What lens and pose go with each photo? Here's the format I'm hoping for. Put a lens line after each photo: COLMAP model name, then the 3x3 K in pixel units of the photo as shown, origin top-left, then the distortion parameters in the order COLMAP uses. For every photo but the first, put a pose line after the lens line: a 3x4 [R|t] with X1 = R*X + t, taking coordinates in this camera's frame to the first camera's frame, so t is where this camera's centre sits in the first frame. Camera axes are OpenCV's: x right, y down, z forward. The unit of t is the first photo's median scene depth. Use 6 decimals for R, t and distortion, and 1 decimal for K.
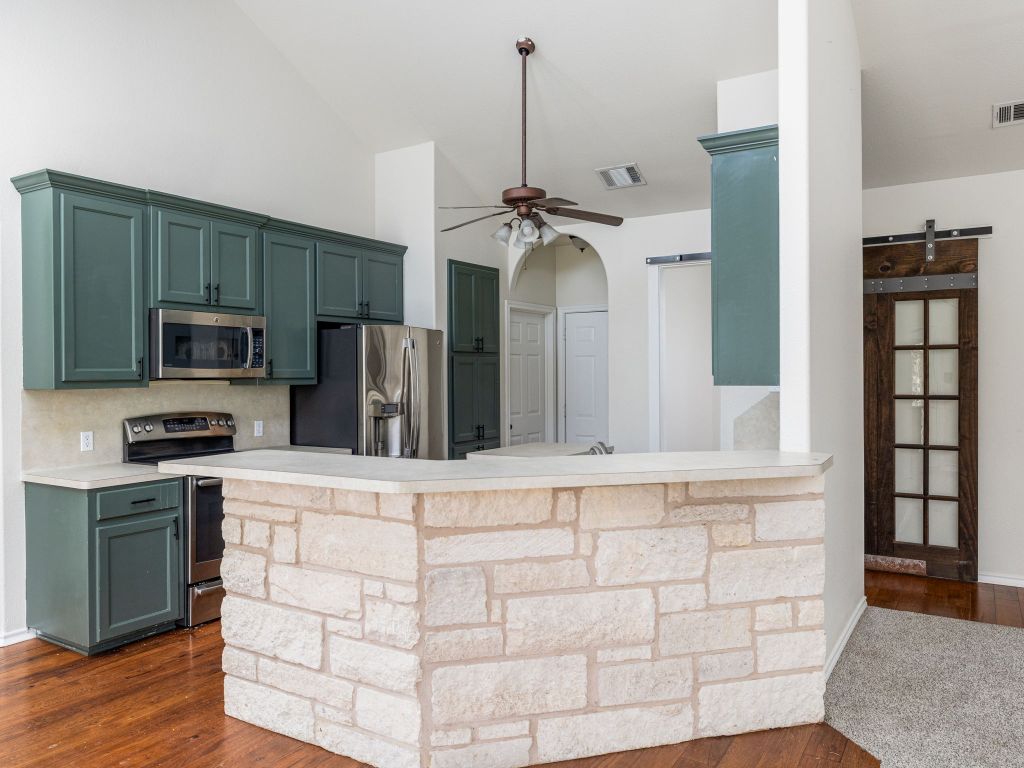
lens RADIAL K [[758.4, 0, 511.2], [0, 758.4, 376.4], [0, 0, 1]] dist [-0.012856, 0.003283]
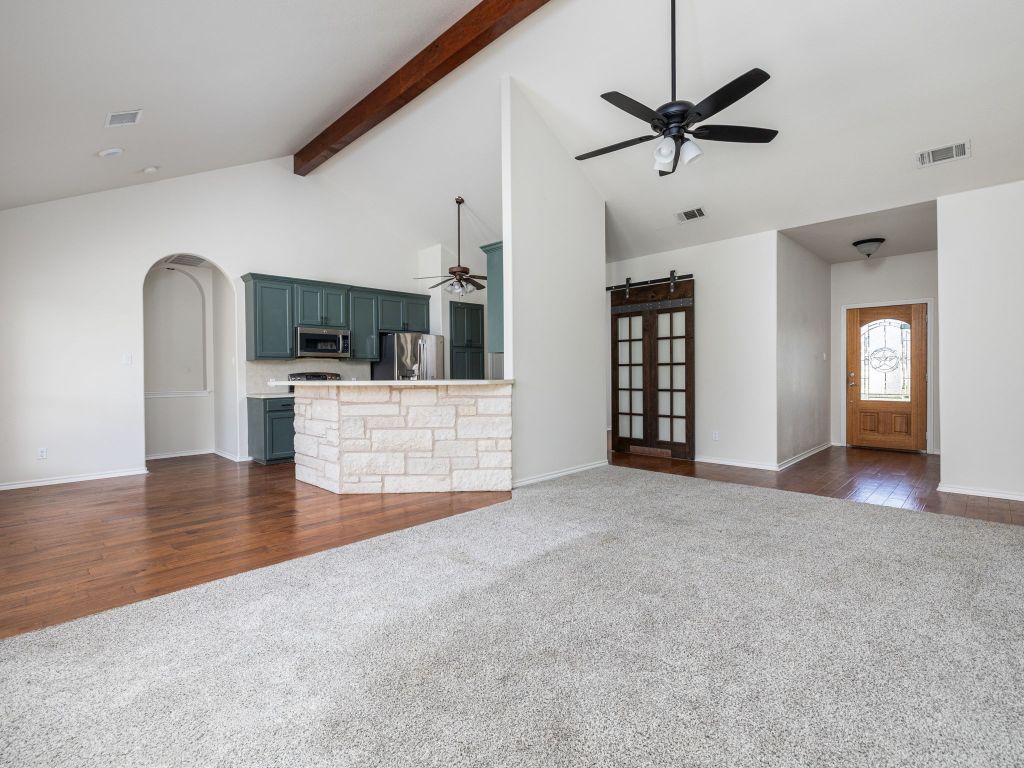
lens RADIAL K [[487.5, 0, 509.3], [0, 487.5, 376.9], [0, 0, 1]] dist [0.005652, 0.000507]
pose [[0.973666, -0.003416, -0.227953, 0.612118], [0.005361, 0.999954, 0.007915, 0.067545], [0.227916, -0.008929, 0.973640, -0.404781]]
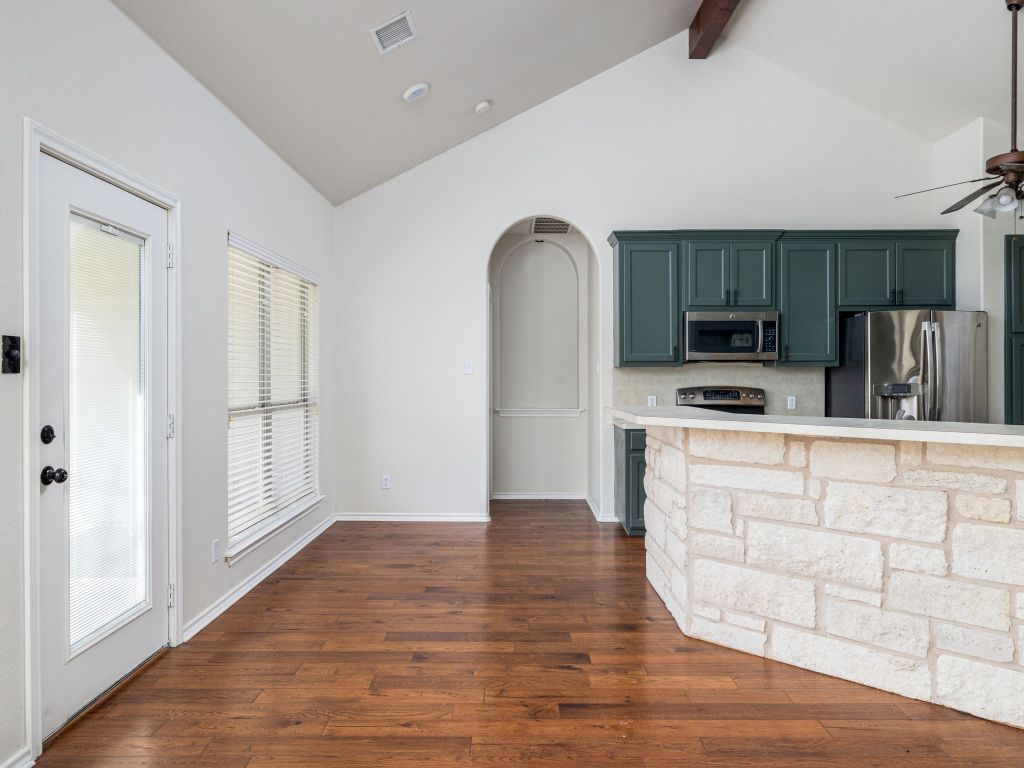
lens RADIAL K [[708.4, 0, 512.0], [0, 708.4, 374.7], [0, 0, 1]] dist [-0.001848, 0.005023]
pose [[0.521491, 0.003816, -0.853248, 0.577275], [-0.002980, 0.999992, 0.002651, 0.031497], [0.853251, 0.001160, 0.521498, 0.020463]]
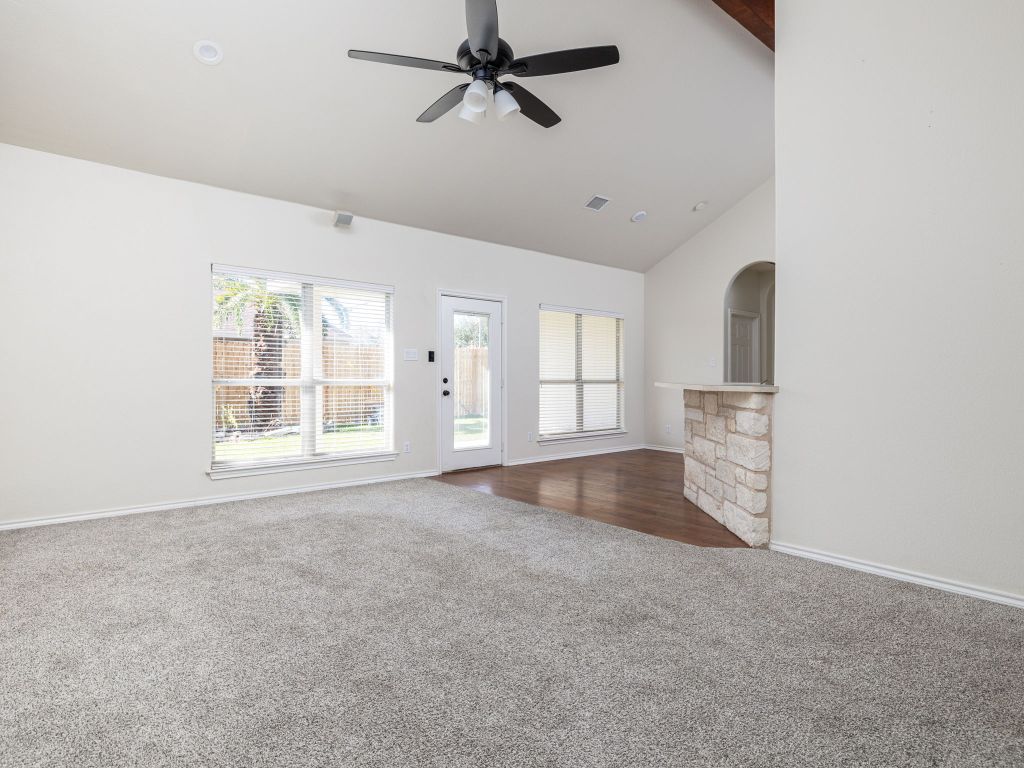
lens RADIAL K [[564.2, 0, 512.5], [0, 564.2, 383.5], [0, 0, 1]] dist [0.004892, 0.000171]
pose [[-0.286551, 0.015447, -0.957941, 1.385767], [-0.005873, 0.999823, 0.017880, 0.065812], [0.958047, 0.010749, -0.286409, 0.680685]]
